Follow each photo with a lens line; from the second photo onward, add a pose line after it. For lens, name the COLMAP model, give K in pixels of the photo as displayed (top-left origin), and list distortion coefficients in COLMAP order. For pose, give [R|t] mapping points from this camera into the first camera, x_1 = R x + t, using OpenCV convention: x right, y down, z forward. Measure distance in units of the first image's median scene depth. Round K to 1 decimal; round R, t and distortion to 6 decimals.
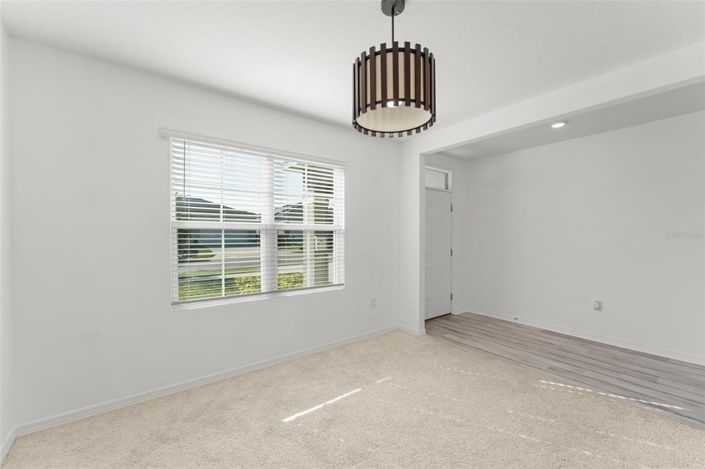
lens RADIAL K [[293.6, 0, 351.4], [0, 293.6, 237.9], [0, 0, 1]] dist [-0.000185, -0.000010]
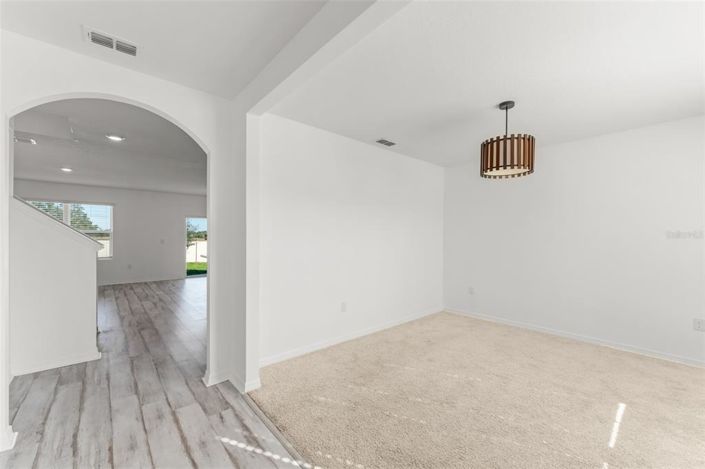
lens RADIAL K [[282.6, 0, 353.0], [0, 282.6, 239.4], [0, 0, 1]] dist [-0.000394, 0.000014]
pose [[-0.996328, -0.006329, -0.085390, 0.779924], [-0.007406, 0.999897, 0.012294, -0.021278], [0.085303, 0.012881, -0.996272, 1.700714]]
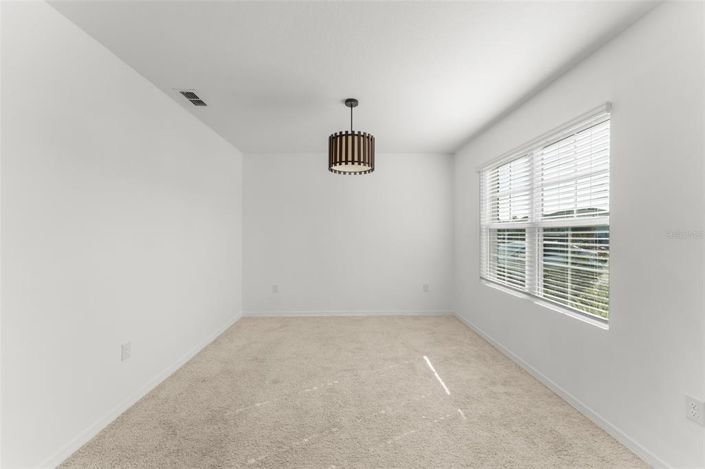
lens RADIAL K [[279.2, 0, 352.5], [0, 279.2, 234.5], [0, 0, 1]] dist [0.000641, 0.000253]
pose [[-0.584828, 0.005803, -0.811137, 0.989902], [0.000863, 0.999978, 0.006532, -0.018191], [0.811157, 0.003120, -0.584820, 1.310154]]
